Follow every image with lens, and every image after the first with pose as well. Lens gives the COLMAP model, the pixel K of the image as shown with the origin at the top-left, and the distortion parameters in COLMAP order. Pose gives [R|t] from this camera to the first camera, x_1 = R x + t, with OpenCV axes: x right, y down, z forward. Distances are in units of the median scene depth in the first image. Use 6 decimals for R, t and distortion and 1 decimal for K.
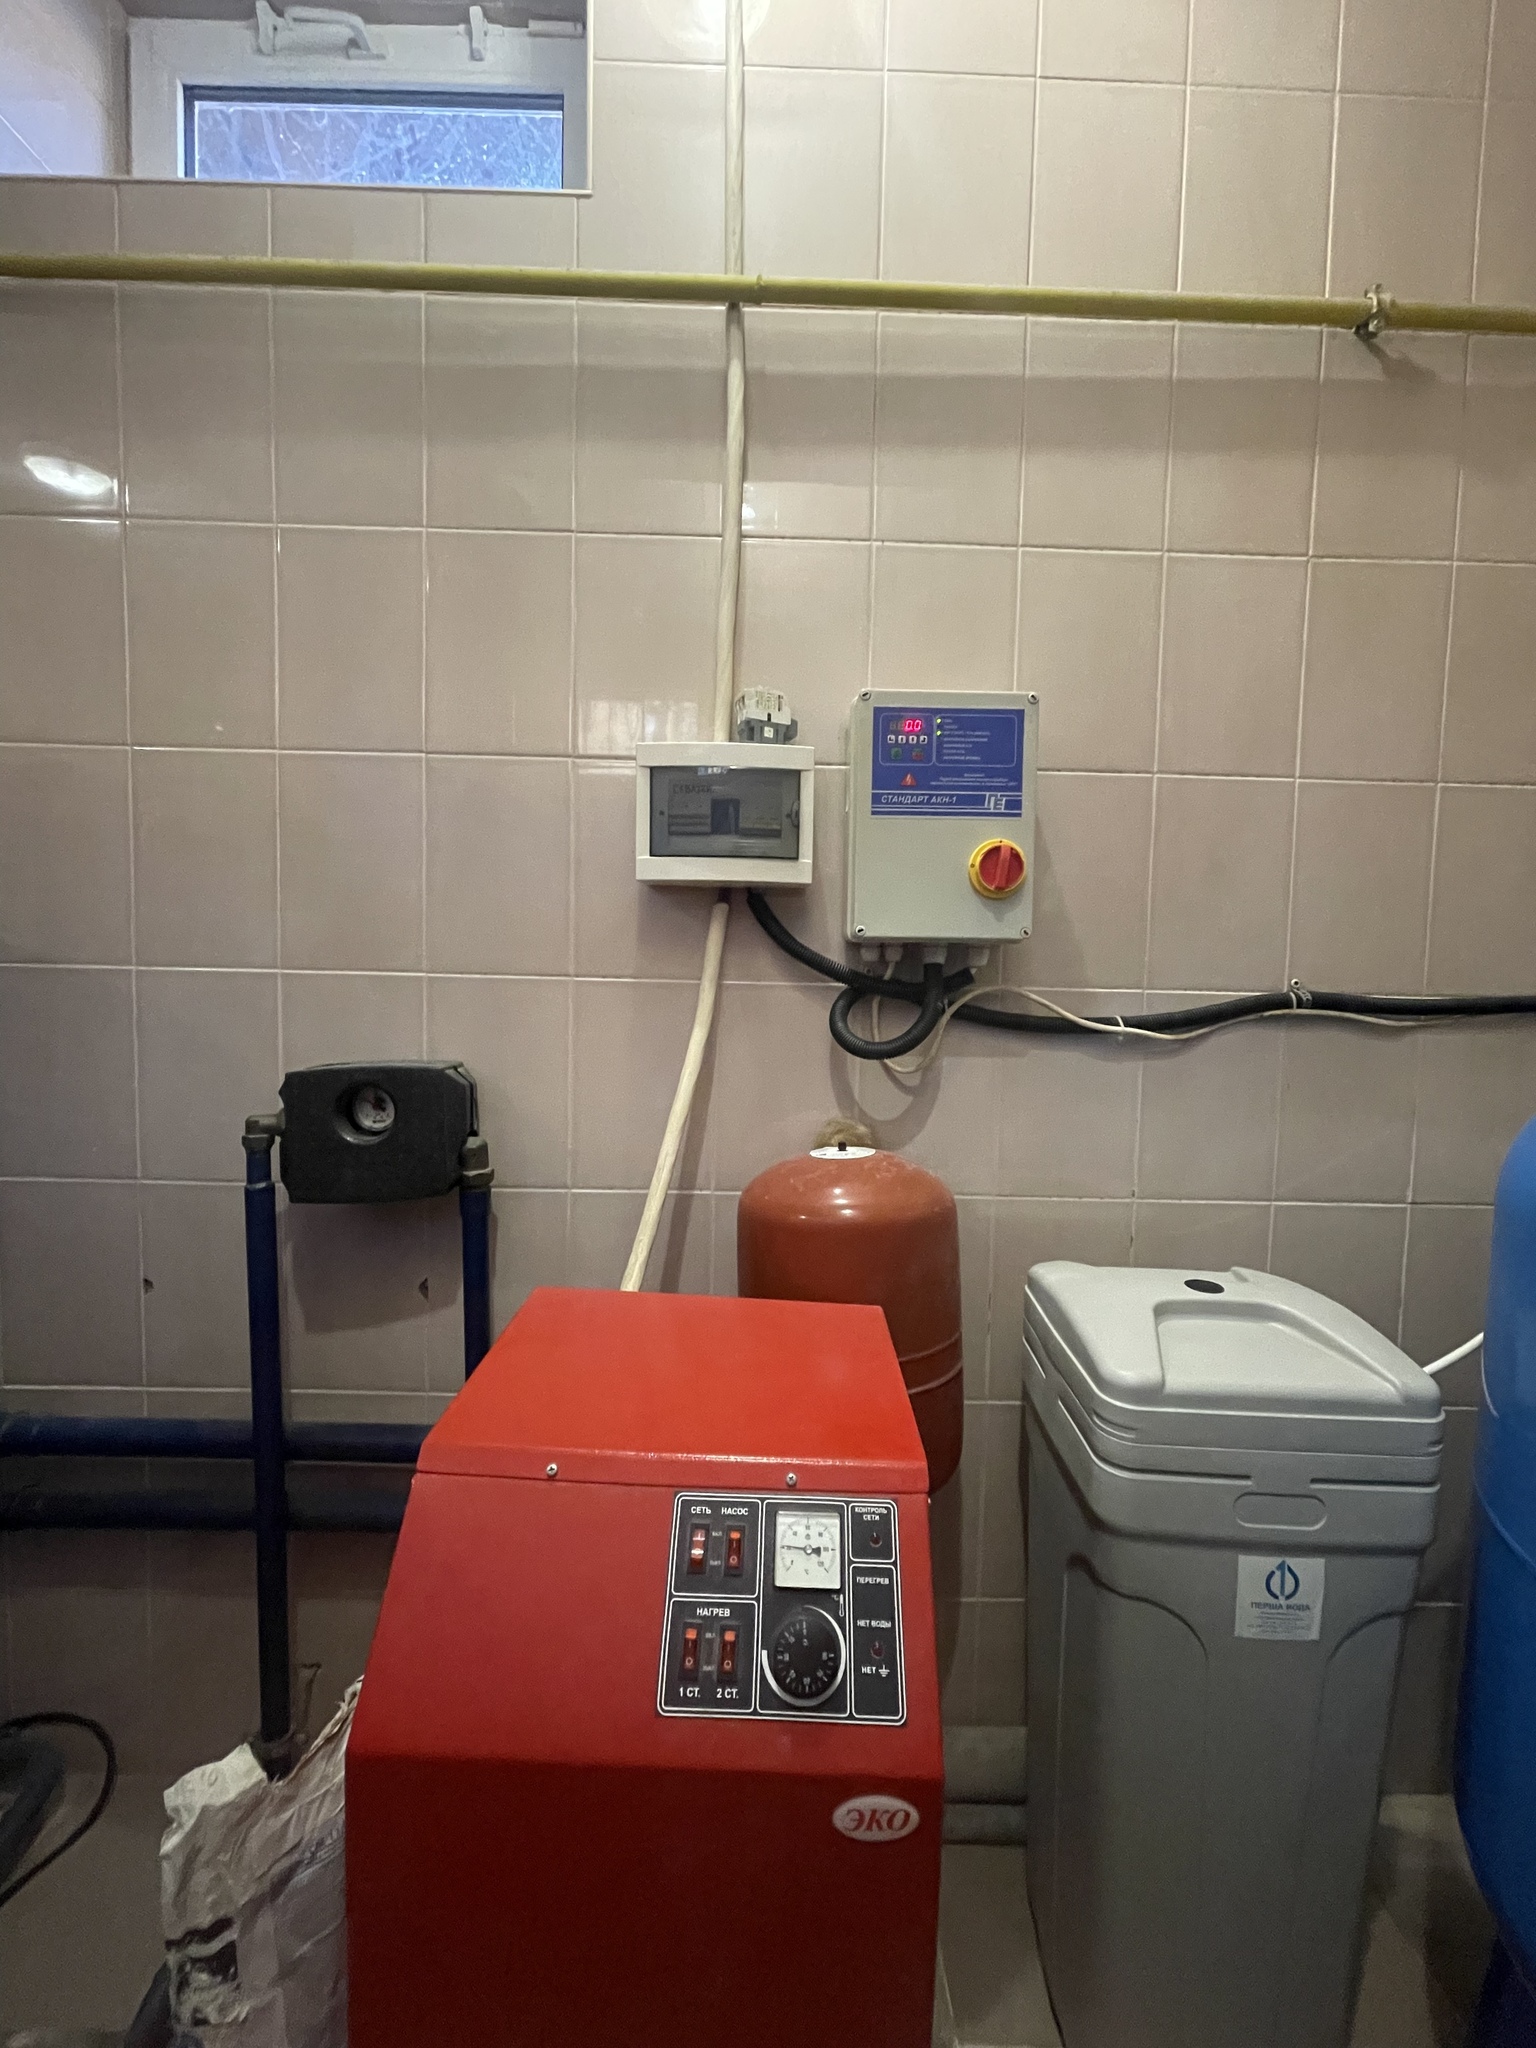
lens RADIAL K [[822.5, 0, 771.0], [0, 822.5, 1018.0], [0, 0, 1]] dist [-0.008984, 0.001937]
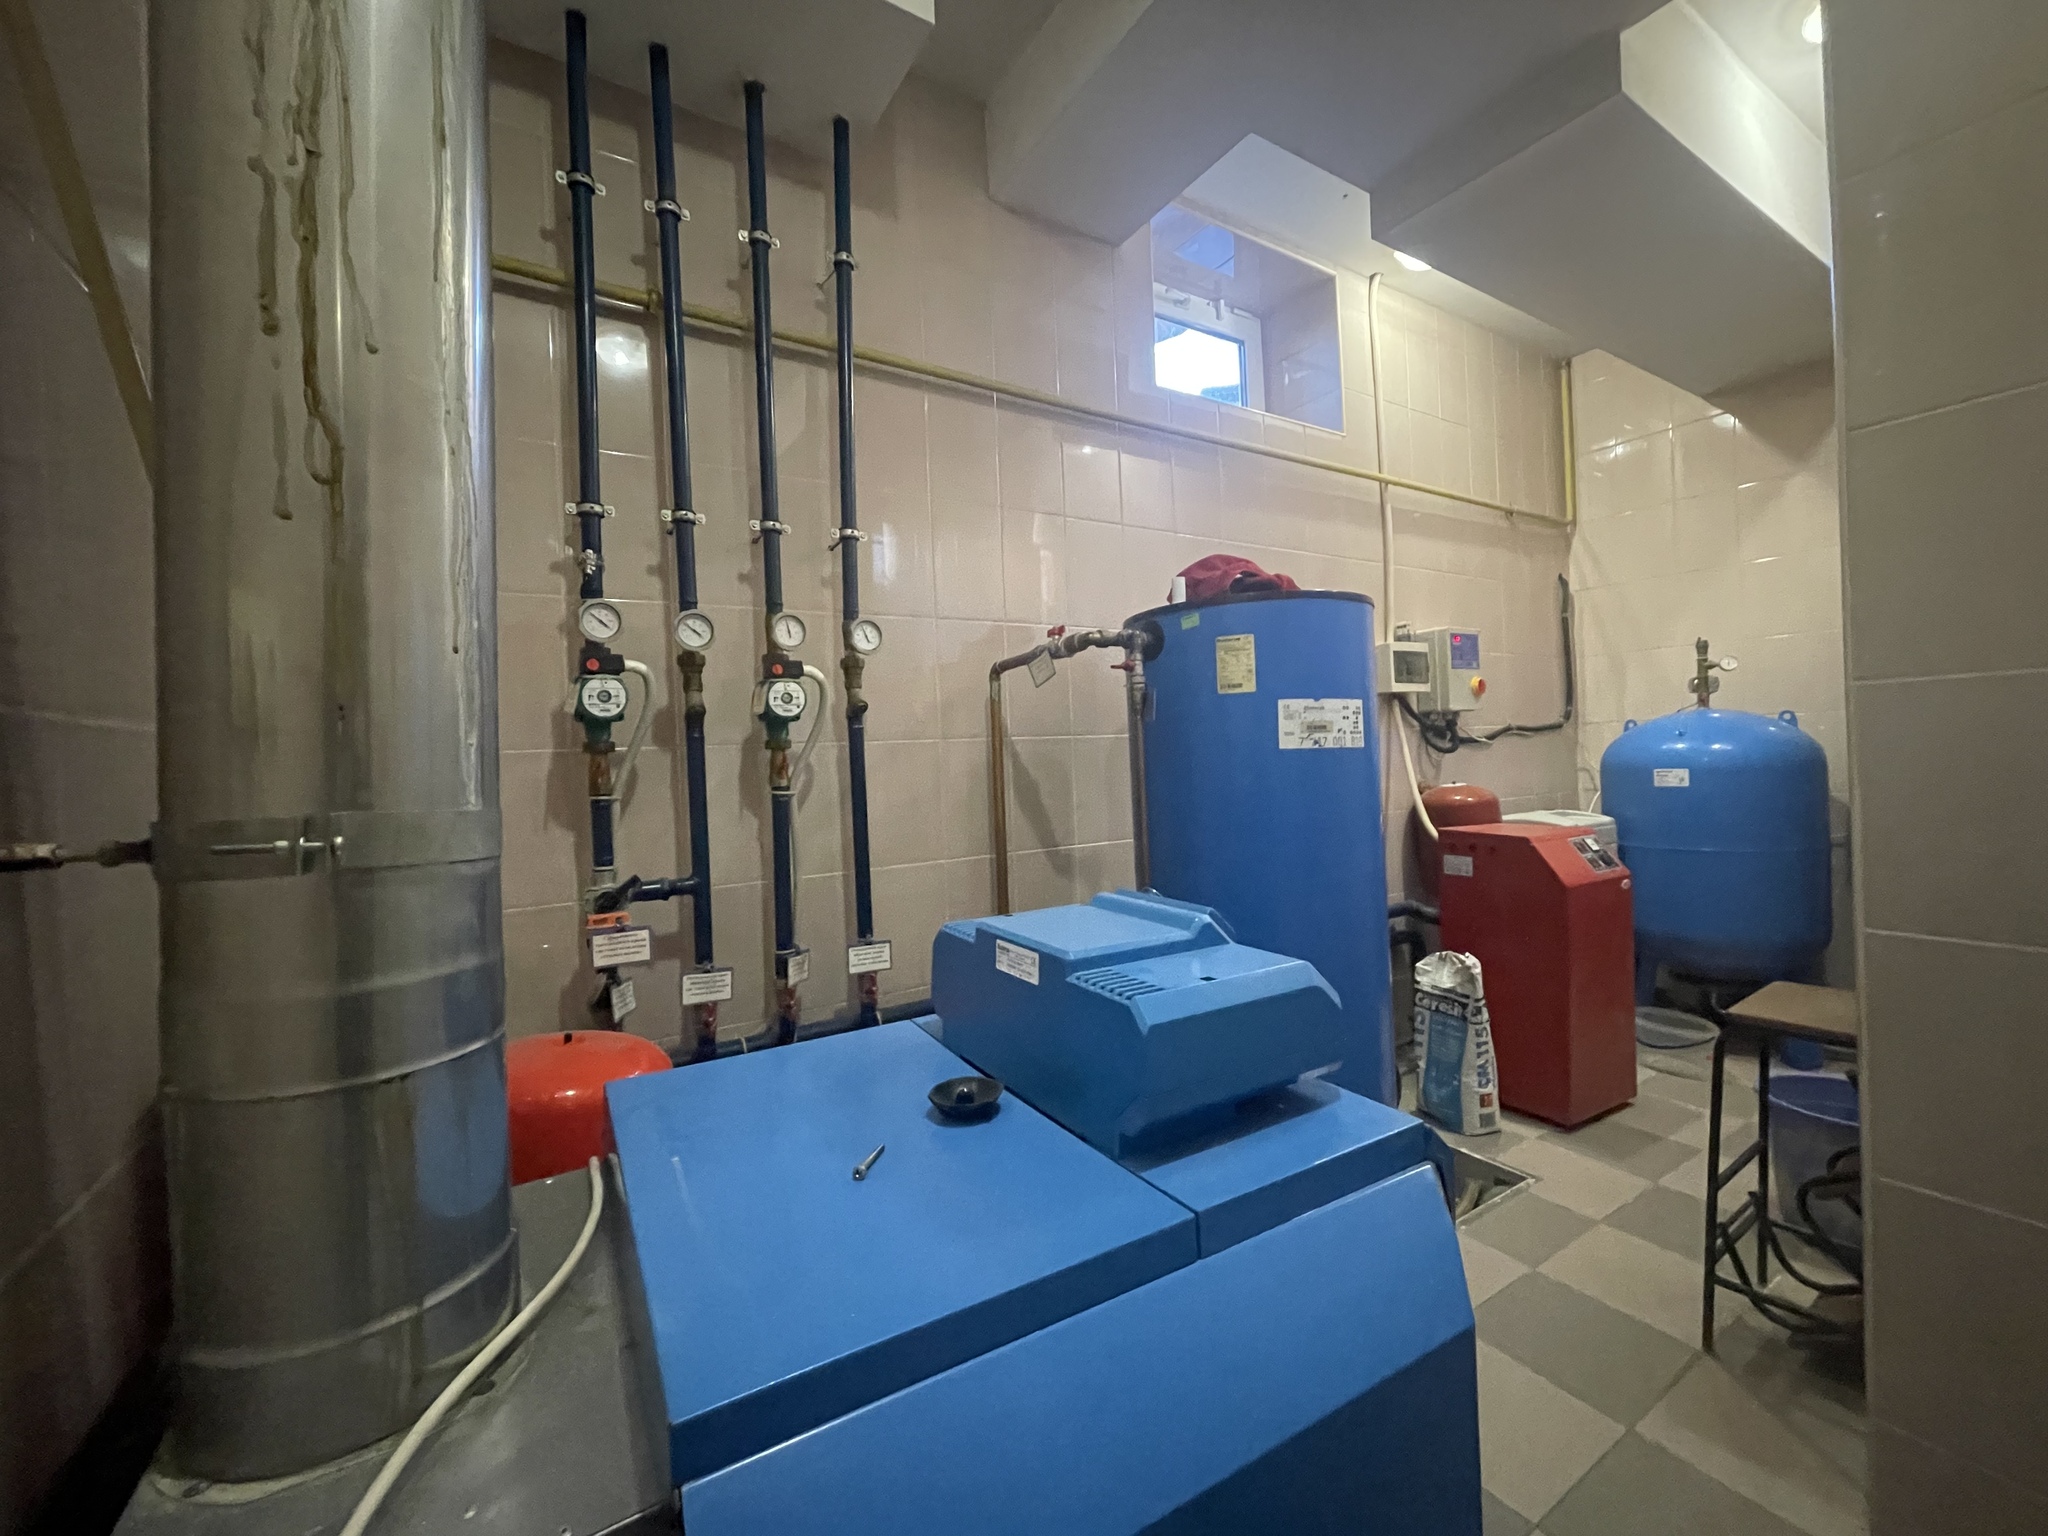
lens RADIAL K [[822.5, 0, 1024.5], [0, 822.5, 759.1], [0, 0, 1]] dist [-0.008984, 0.001937]
pose [[0.851156, -0.052844, 0.522246, -2.630206], [0.089699, 0.994928, -0.045517, 0.069505], [-0.517192, 0.085587, 0.851579, -0.663221]]
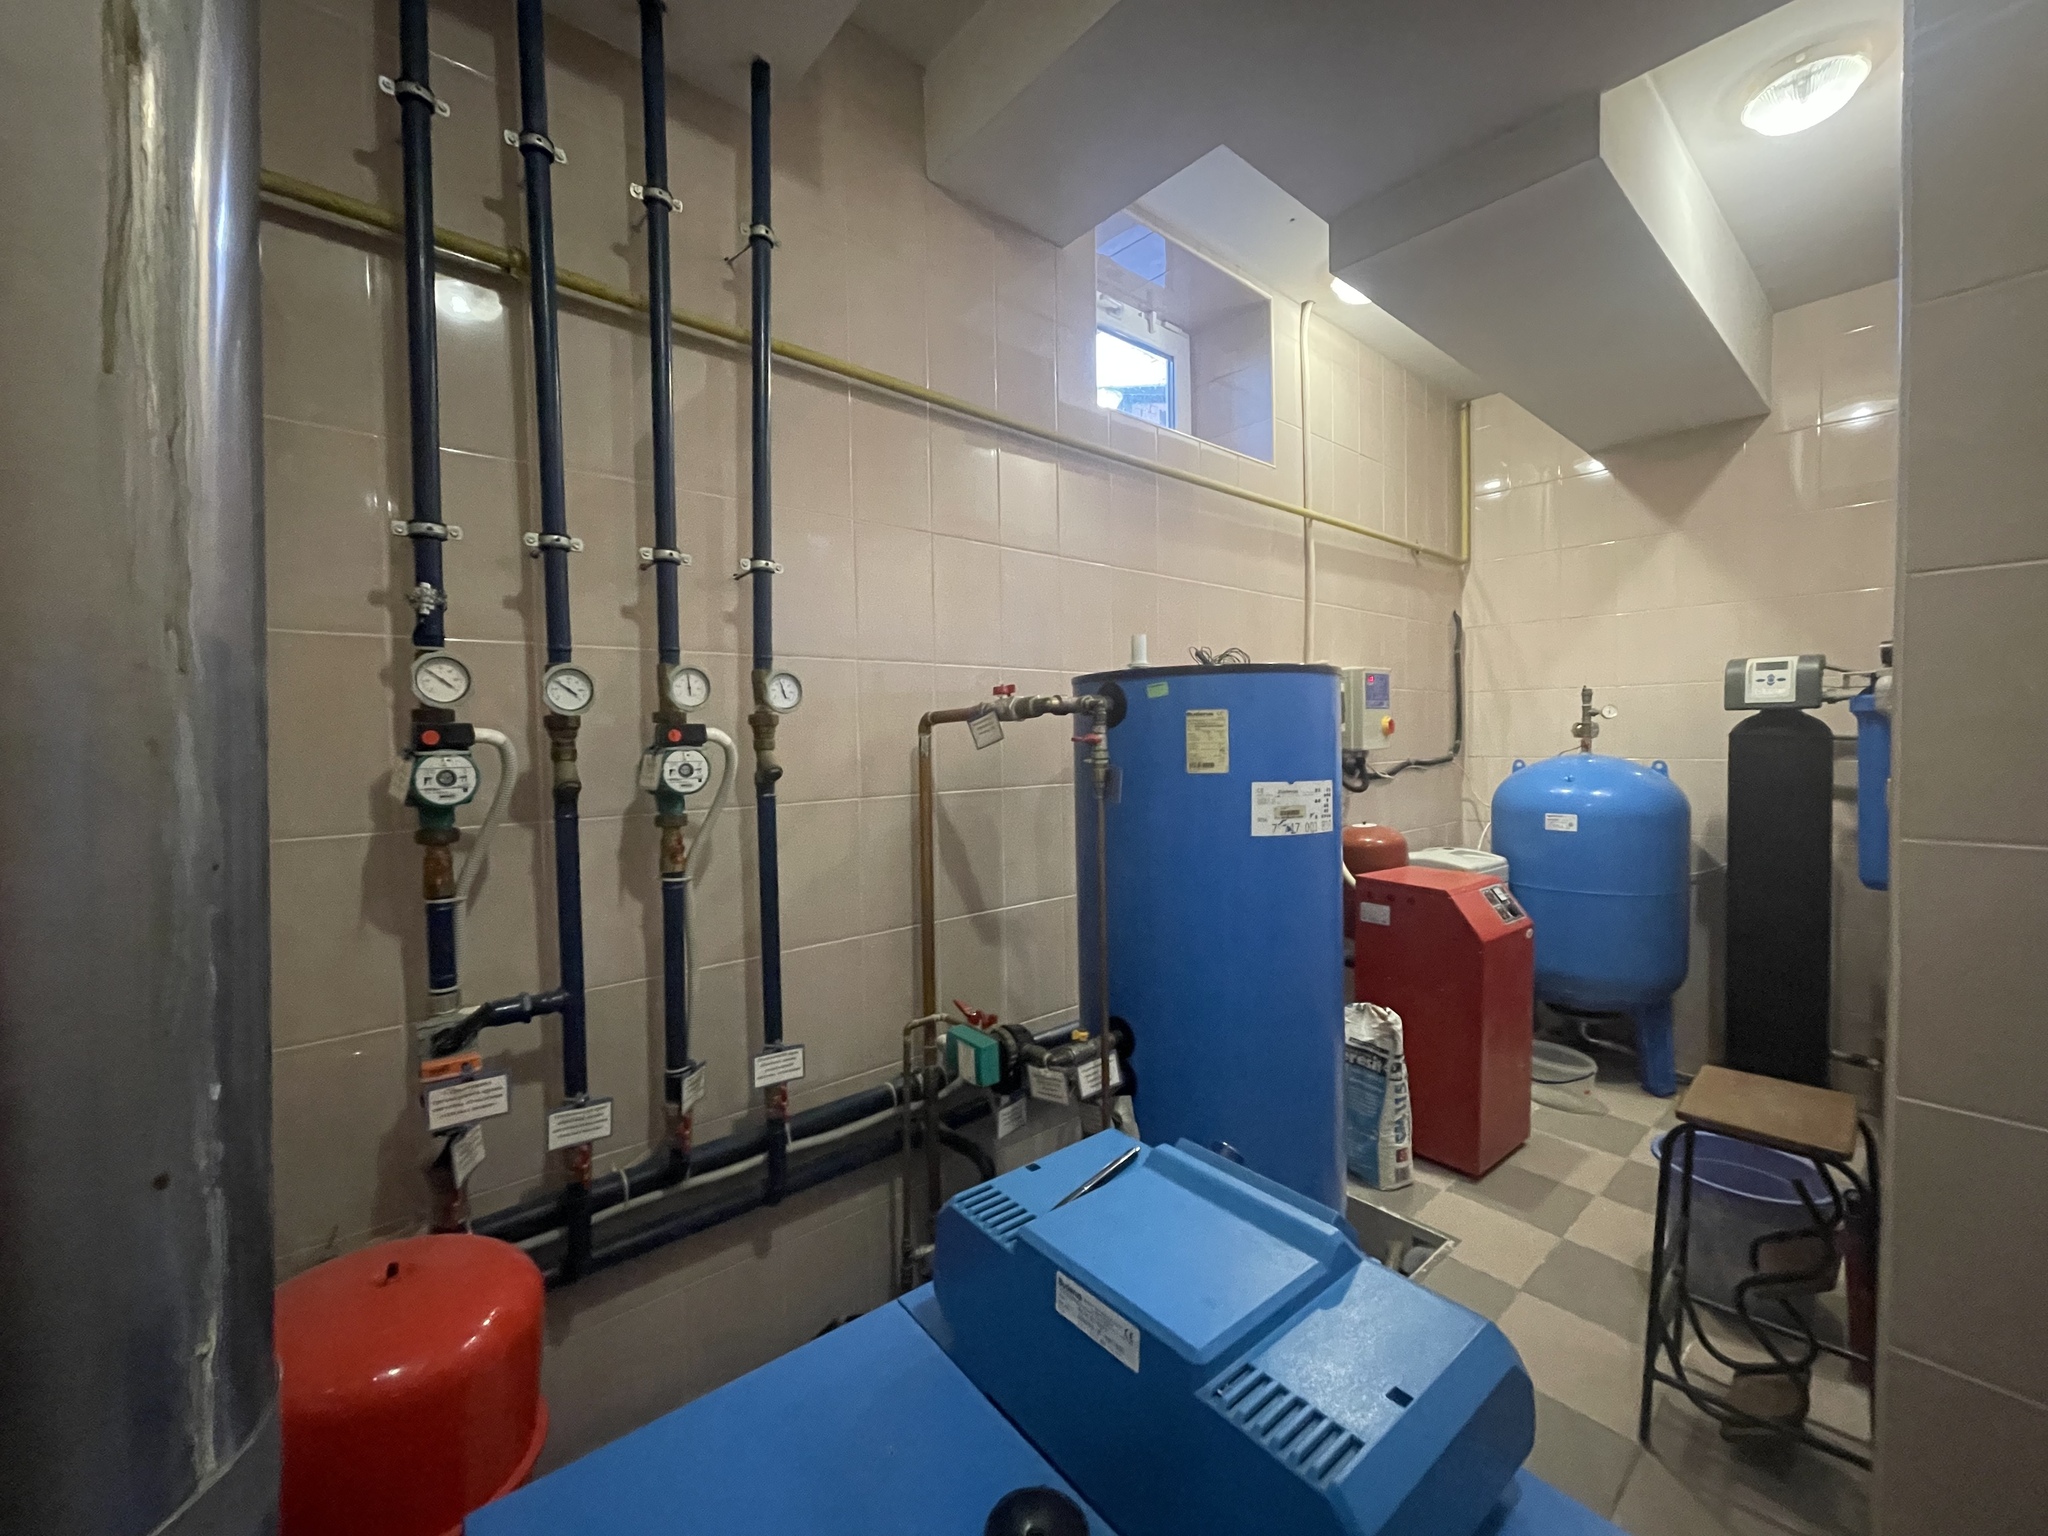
lens RADIAL K [[822.5, 0, 1023.3], [0, 822.5, 760.3], [0, 0, 1]] dist [-0.008984, 0.001937]
pose [[0.761693, -0.049087, 0.646076, -2.620812], [0.071460, 0.997408, -0.008467, -0.121041], [-0.643985, 0.052618, 0.763226, -0.433747]]
